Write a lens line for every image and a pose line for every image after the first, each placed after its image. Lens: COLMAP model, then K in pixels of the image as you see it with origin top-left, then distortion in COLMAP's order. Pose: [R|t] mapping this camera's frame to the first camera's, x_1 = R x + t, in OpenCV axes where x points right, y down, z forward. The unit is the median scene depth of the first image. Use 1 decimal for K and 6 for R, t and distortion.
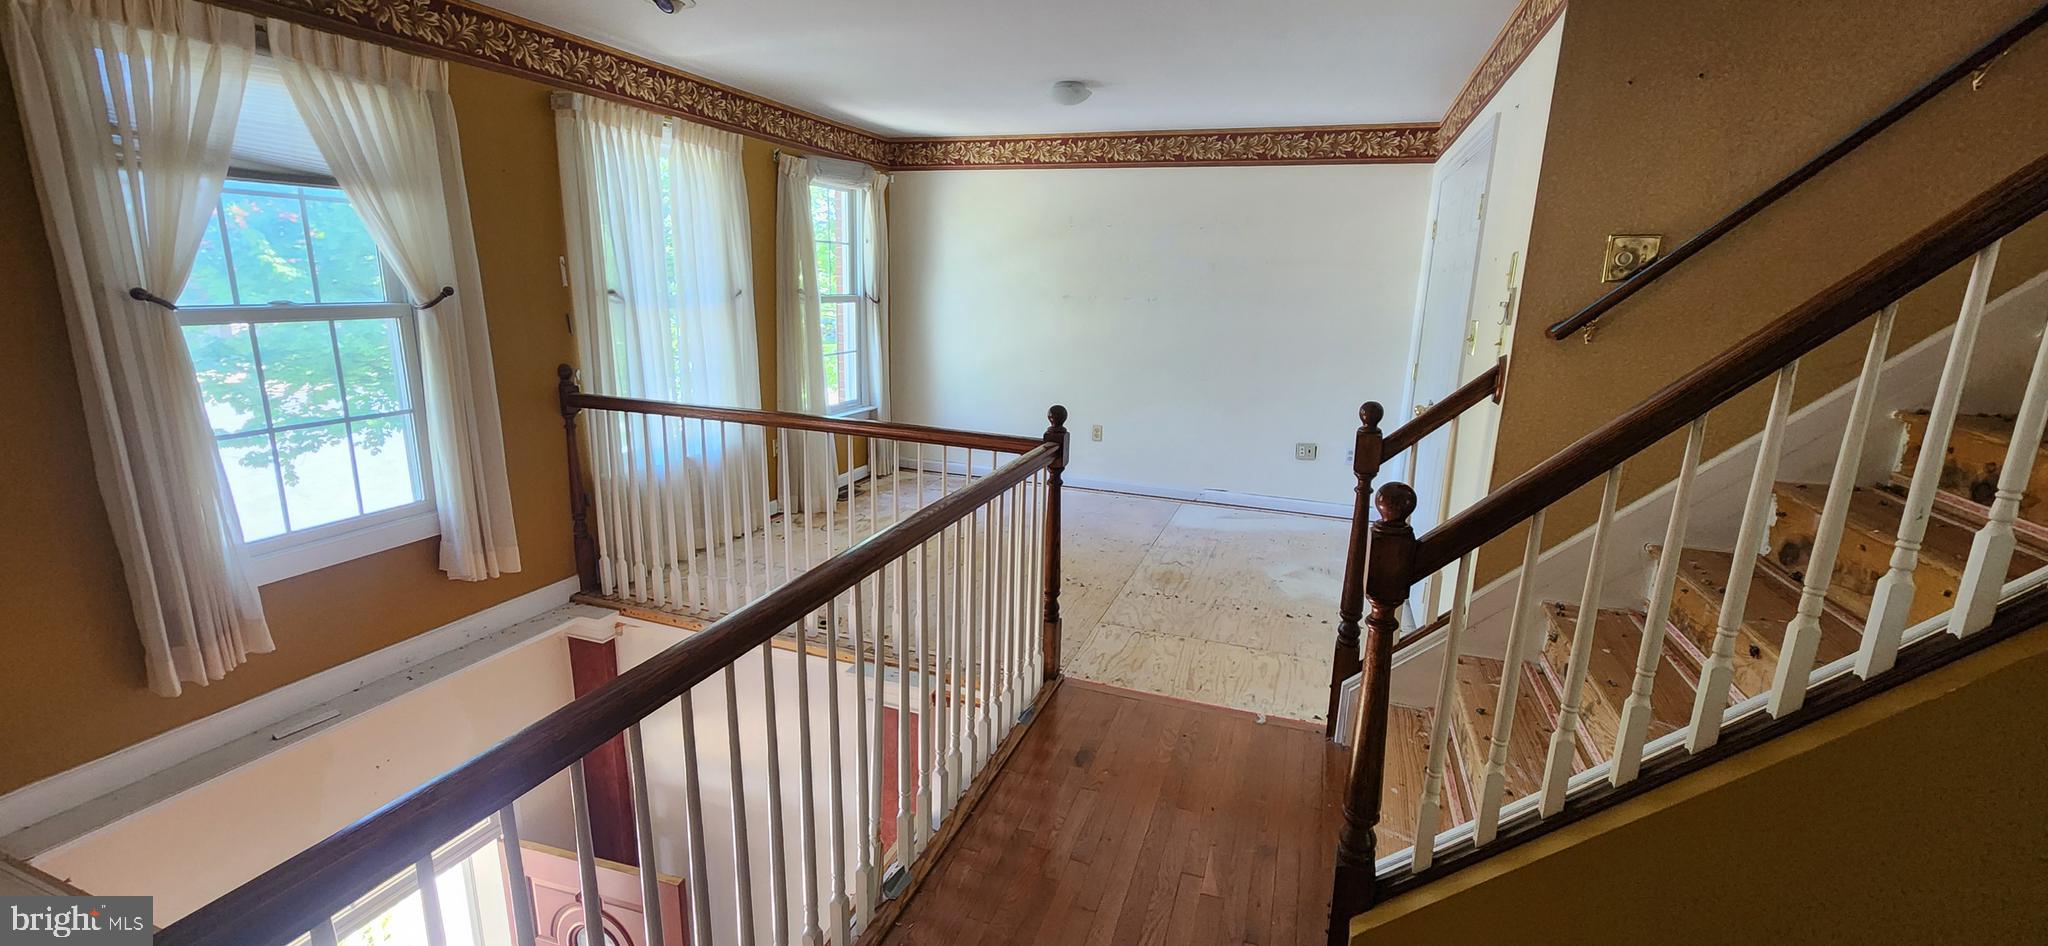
lens RADIAL K [[857.2, 0, 1014.5], [0, 857.2, 490.6], [0, 0, 1]] dist [0.022037, -0.018432]
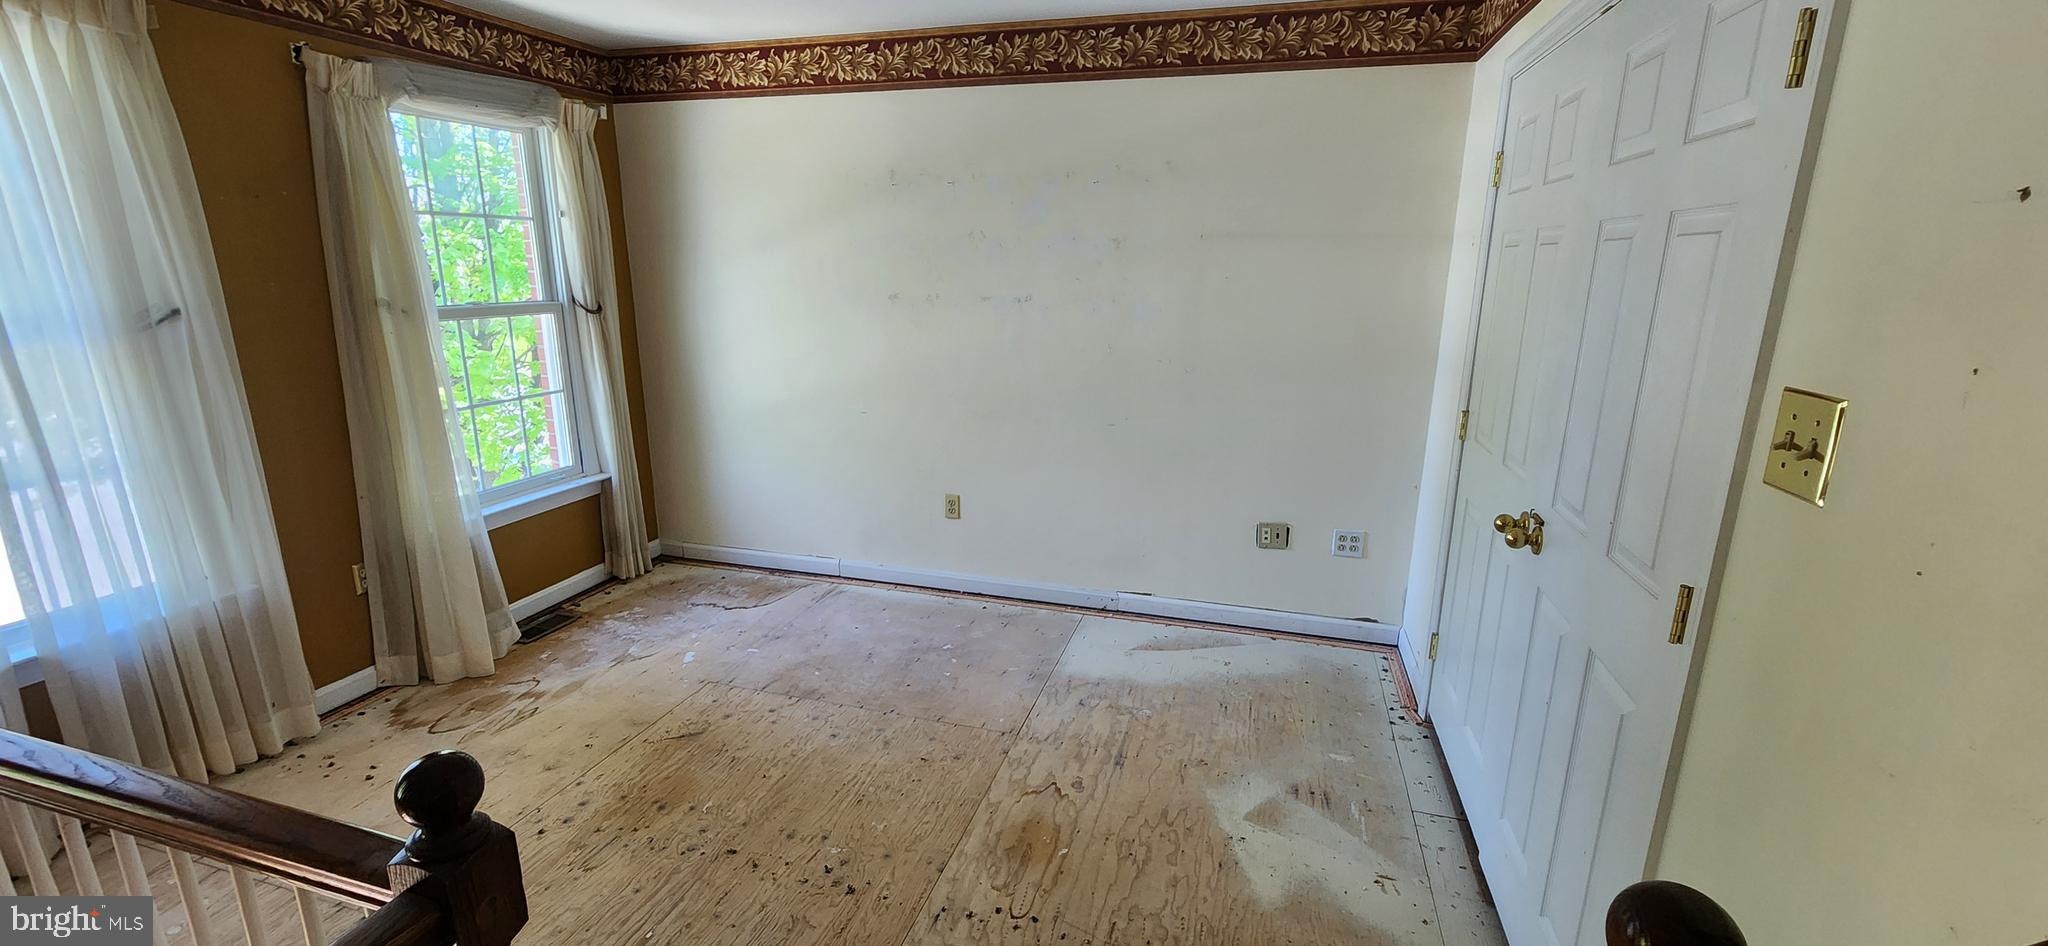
lens RADIAL K [[857.2, 0, 1014.5], [0, 857.2, 490.6], [0, 0, 1]] dist [0.022037, -0.018432]
pose [[0.998135, -0.034360, 0.050458, 0.115022], [0.033447, 0.999263, 0.018837, -0.093659], [-0.051068, -0.017114, 0.998549, 0.365915]]
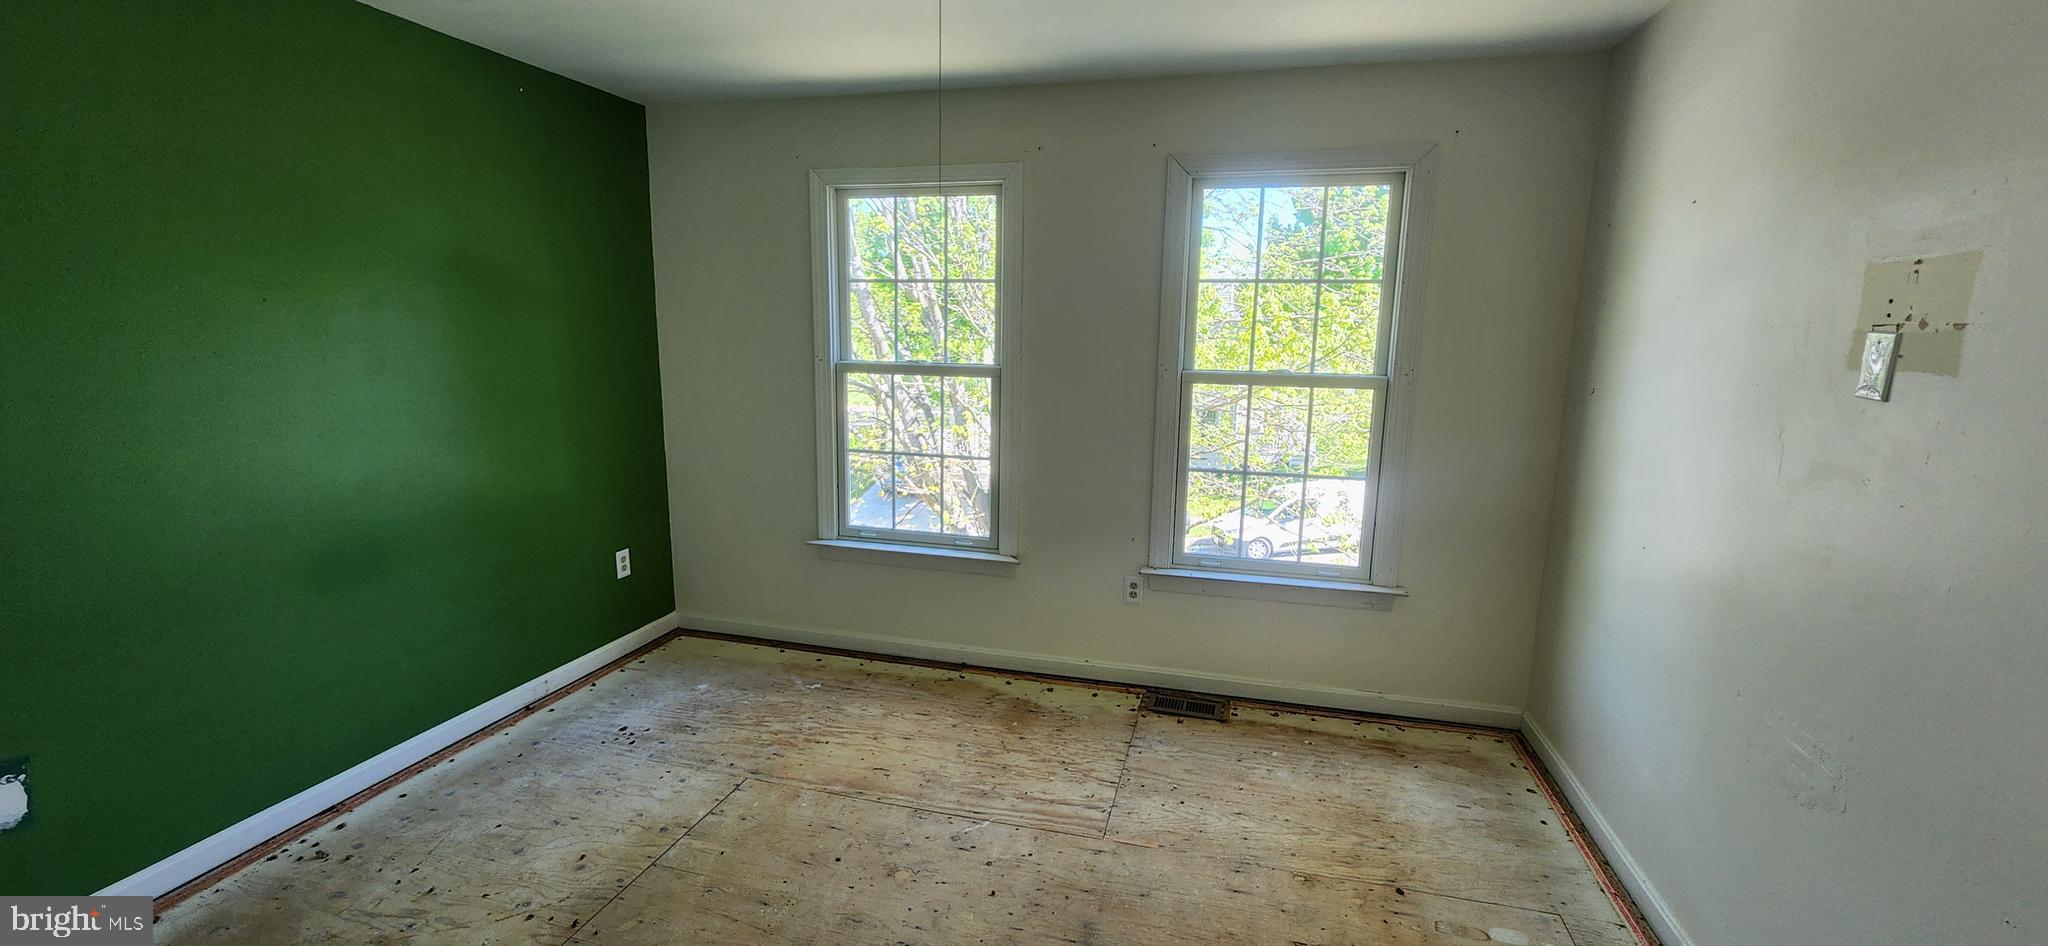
lens RADIAL K [[857.2, 0, 1014.5], [0, 857.2, 490.6], [0, 0, 1]] dist [0.022037, -0.018432]
pose [[0.071151, 0.163378, -0.983995, 0.333562], [-0.252589, 0.957292, 0.140680, -0.183090], [0.964954, 0.238537, 0.109380, 0.761129]]
